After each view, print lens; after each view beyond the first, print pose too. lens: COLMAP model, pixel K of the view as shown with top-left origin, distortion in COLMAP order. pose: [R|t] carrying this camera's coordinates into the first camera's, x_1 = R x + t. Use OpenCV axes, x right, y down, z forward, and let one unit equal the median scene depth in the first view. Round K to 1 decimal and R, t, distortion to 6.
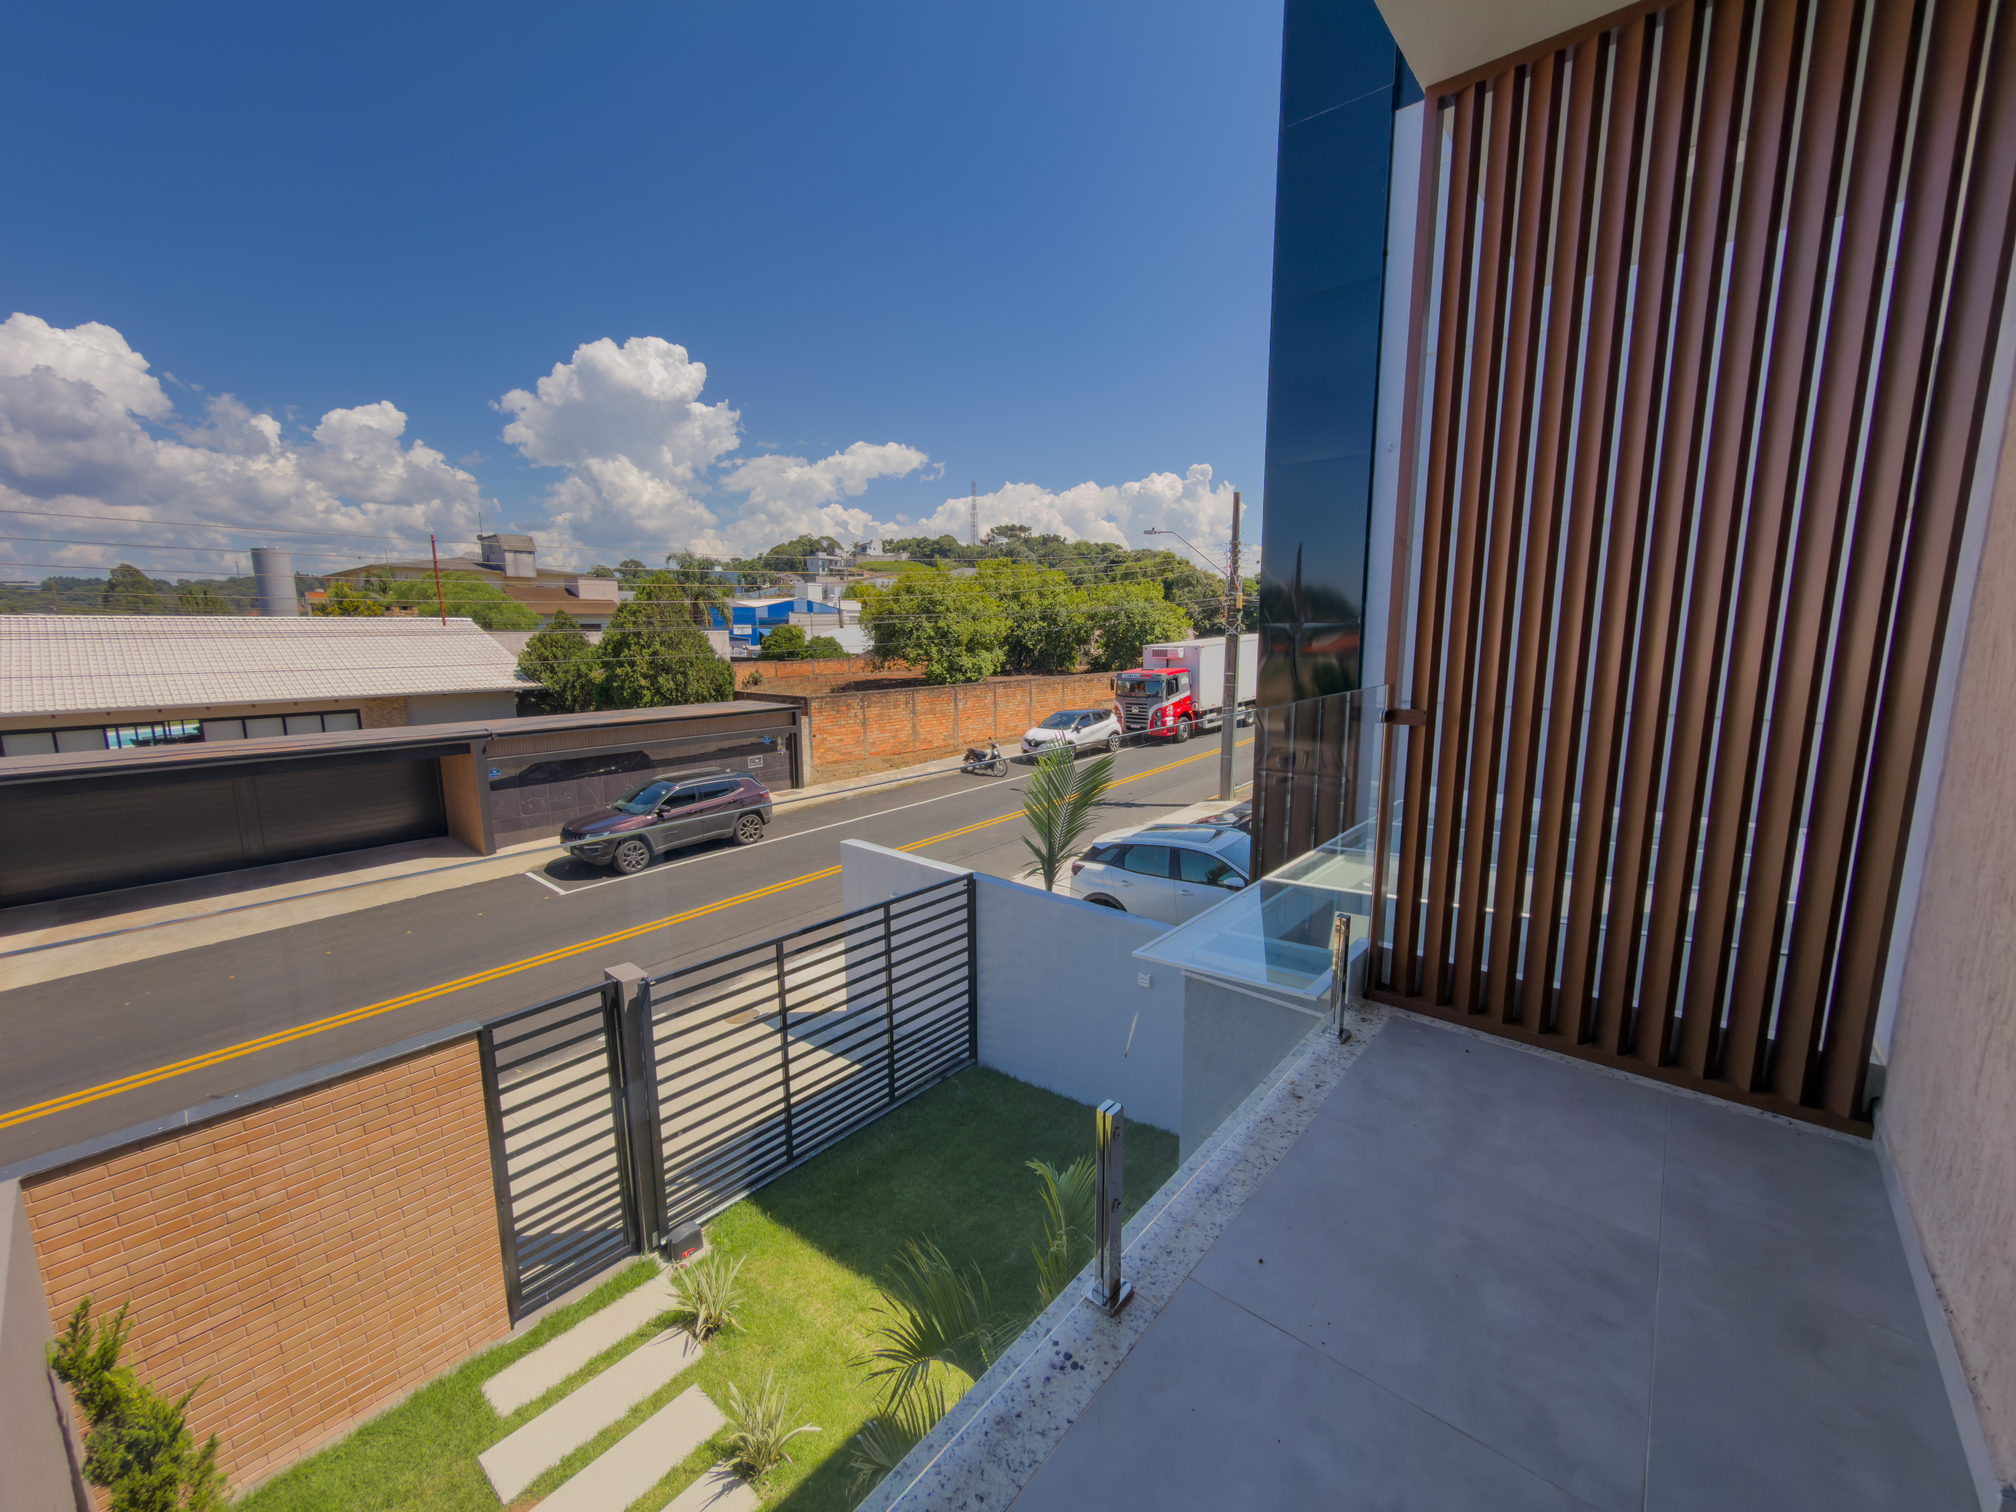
lens RADIAL K [[806.0, 0, 987.7], [0, 806.0, 764.8], [0, 0, 1]] dist [0.002492, -0.000061]
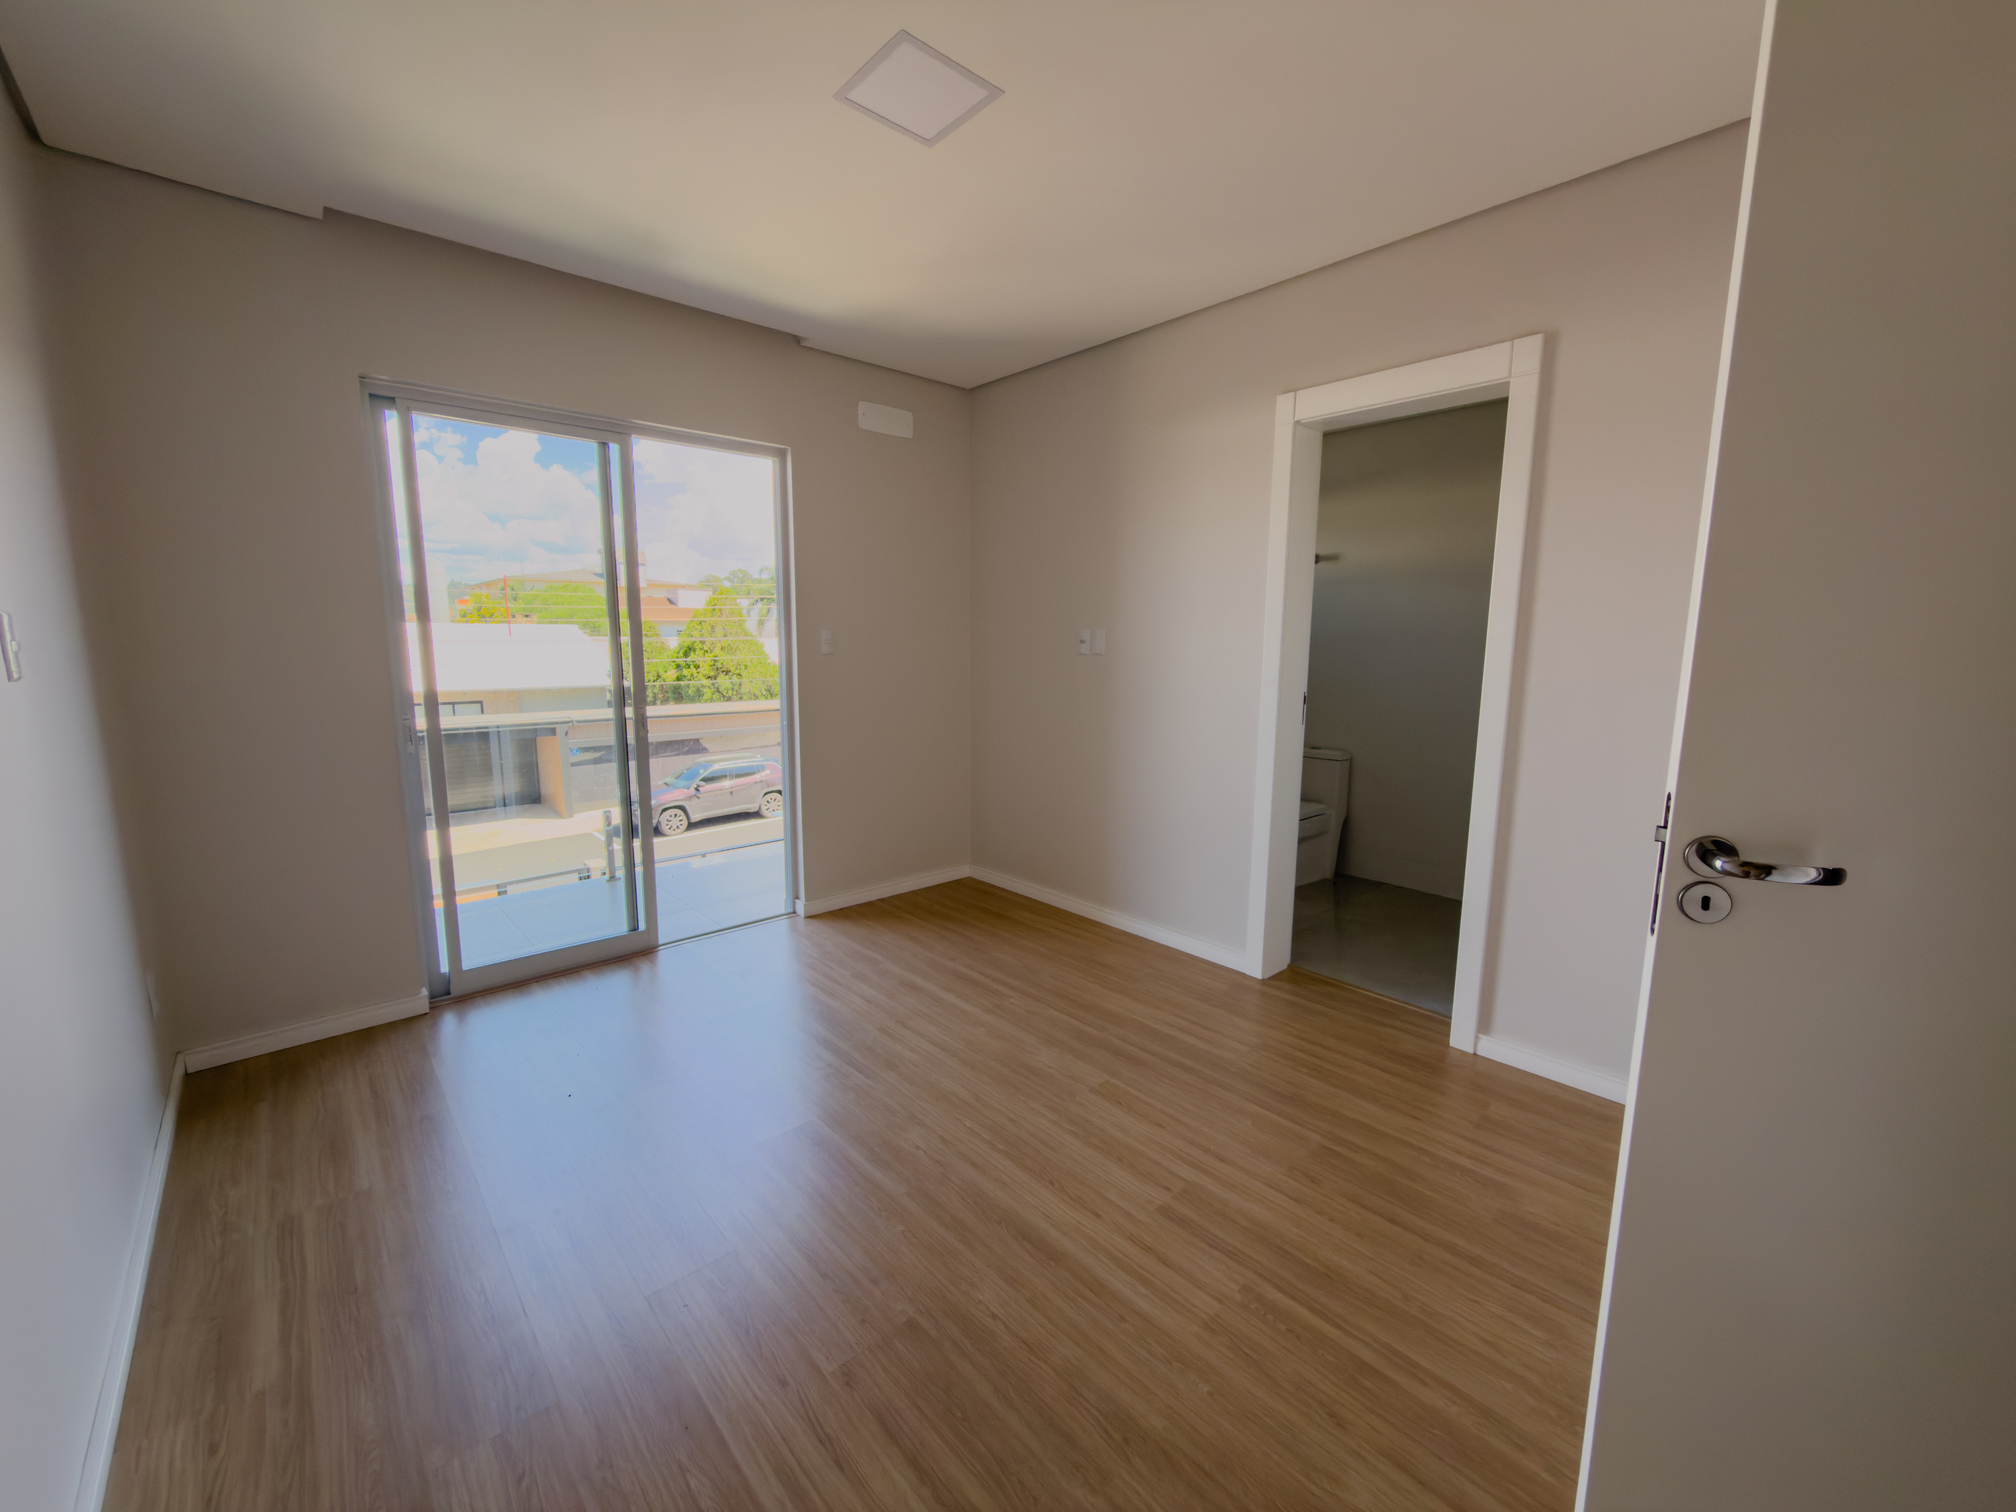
lens RADIAL K [[806.0, 0, 1003.4], [0, 806.0, 754.6], [0, 0, 1]] dist [0.002492, -0.000061]
pose [[0.994035, 0.029465, -0.105005, 0.184275], [-0.031945, 0.999247, -0.022015, 0.022192], [0.104277, 0.025238, 0.994228, -0.170738]]
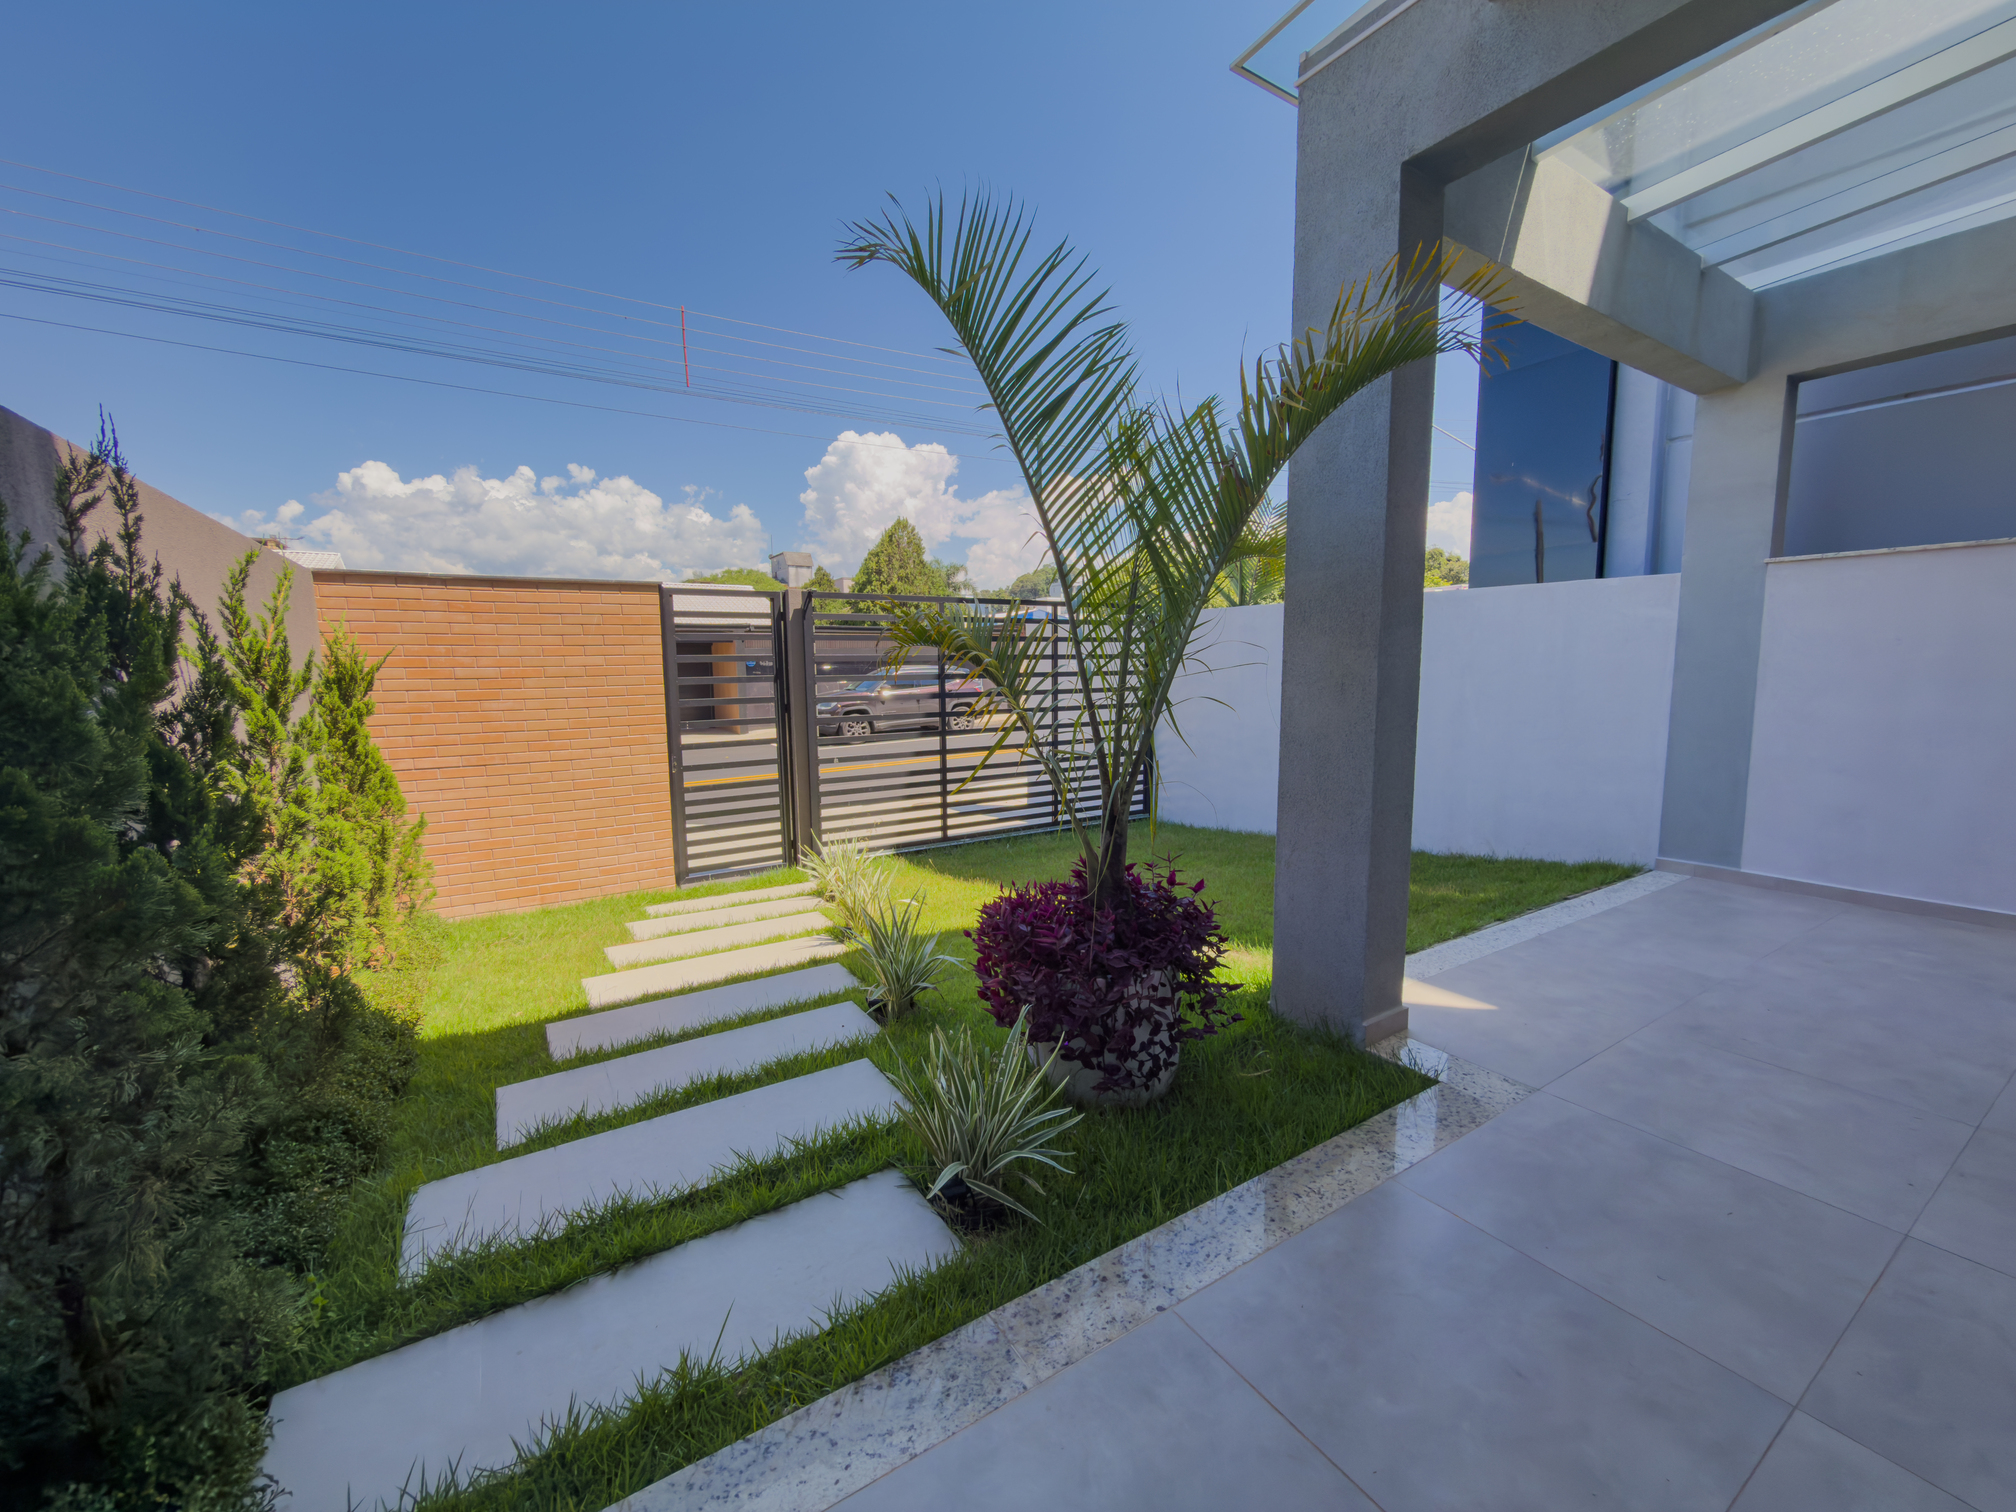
lens RADIAL K [[806.0, 0, 1002.8], [0, 806.0, 762.2], [0, 0, 1]] dist [0.002492, -0.000061]
pose [[0.961182, 0.027967, -0.274495, 0.040546], [-0.044061, 0.997641, -0.052641, 0.202148], [0.272376, 0.062692, 0.960146, 0.031169]]
